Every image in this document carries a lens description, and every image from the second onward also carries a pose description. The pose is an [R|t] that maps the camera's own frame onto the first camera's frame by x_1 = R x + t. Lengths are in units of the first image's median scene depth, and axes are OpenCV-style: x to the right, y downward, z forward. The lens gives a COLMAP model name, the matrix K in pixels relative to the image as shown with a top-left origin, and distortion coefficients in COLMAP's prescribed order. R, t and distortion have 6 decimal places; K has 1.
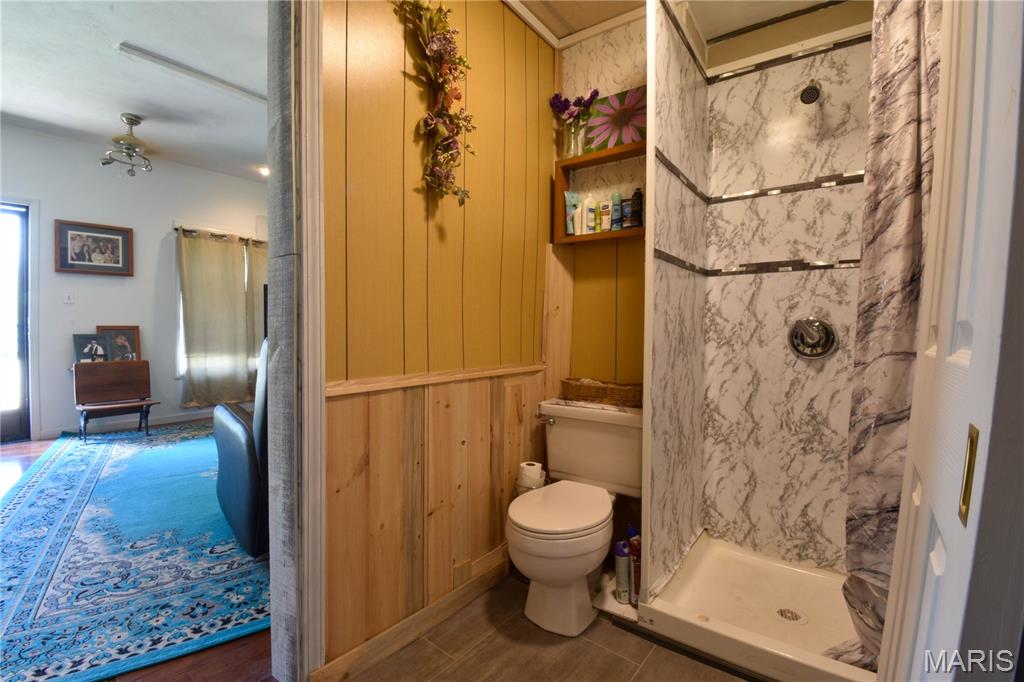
lens RADIAL K [[453.4, 0, 514.6], [0, 453.4, 335.2], [0, 0, 1]] dist [0.009483, -0.018687]
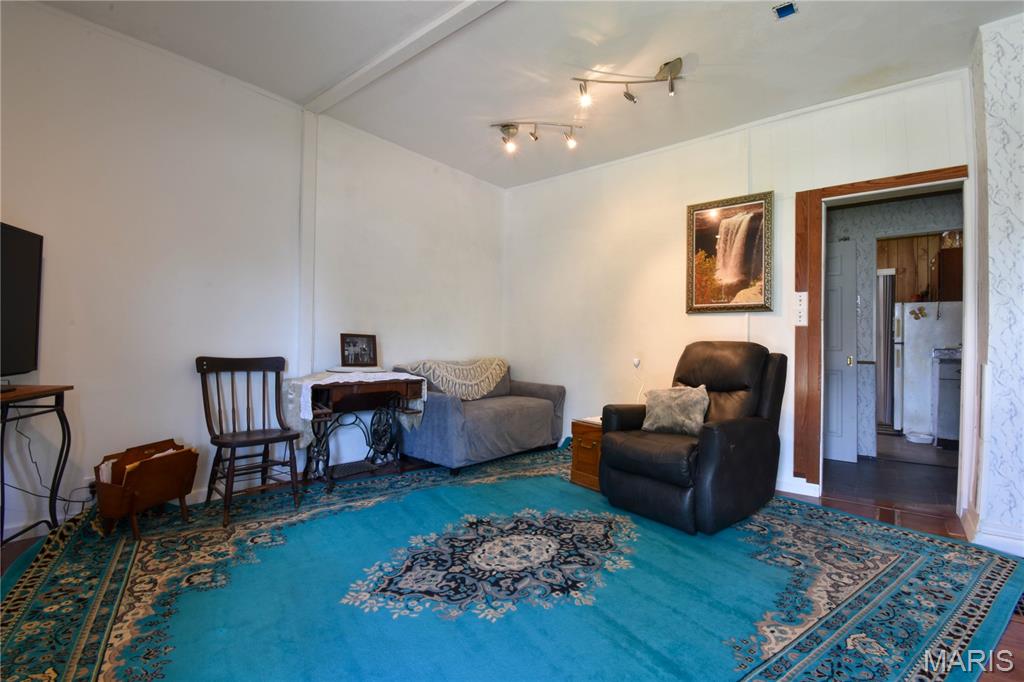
lens RADIAL K [[448.6, 0, 513.4], [0, 448.6, 335.4], [0, 0, 1]] dist [0.017591, -0.024716]
pose [[0.048866, 0.006195, 0.998786, -1.603369], [0.001801, 0.999979, -0.006290, -0.040466], [-0.998804, 0.002106, 0.048854, 1.343321]]
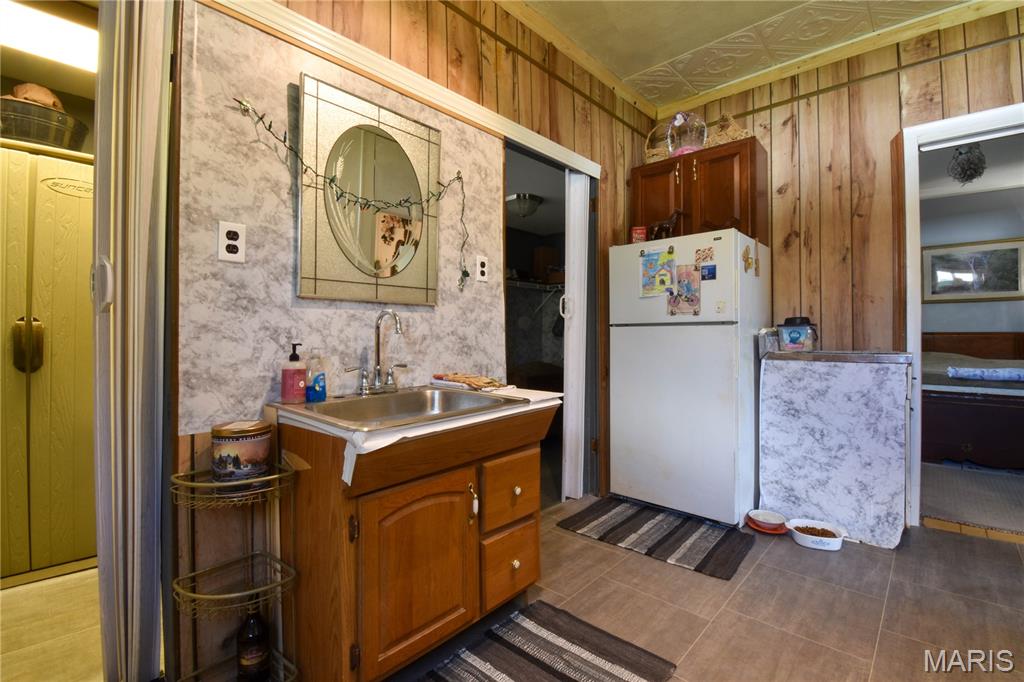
lens RADIAL K [[453.4, 0, 514.6], [0, 453.4, 335.2], [0, 0, 1]] dist [0.009483, -0.018687]
pose [[-0.995289, -0.001899, 0.096932, 1.013176], [-0.000011, 0.999810, 0.019469, -0.005813], [-0.096950, 0.019376, -0.995101, 0.582311]]
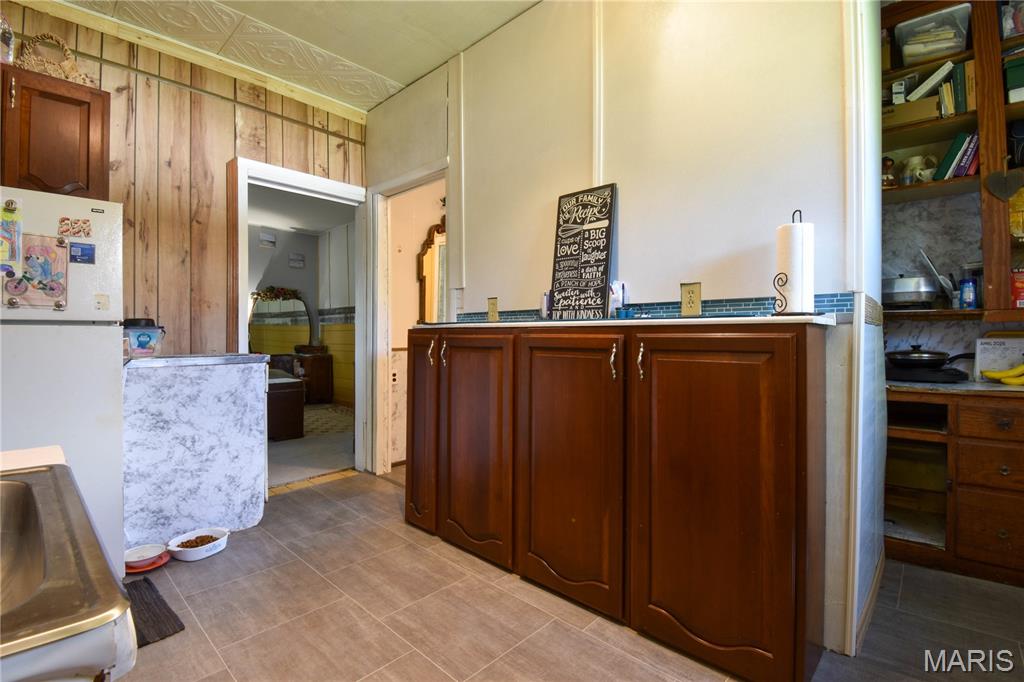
lens RADIAL K [[461.3, 0, 513.6], [0, 461.3, 335.6], [0, 0, 1]] dist [0.014974, -0.026366]
pose [[-0.108491, -0.006478, -0.994076, 1.329098], [-0.016374, 0.999855, -0.004729, 0.000184], [0.993963, 0.015764, -0.108581, 0.322770]]
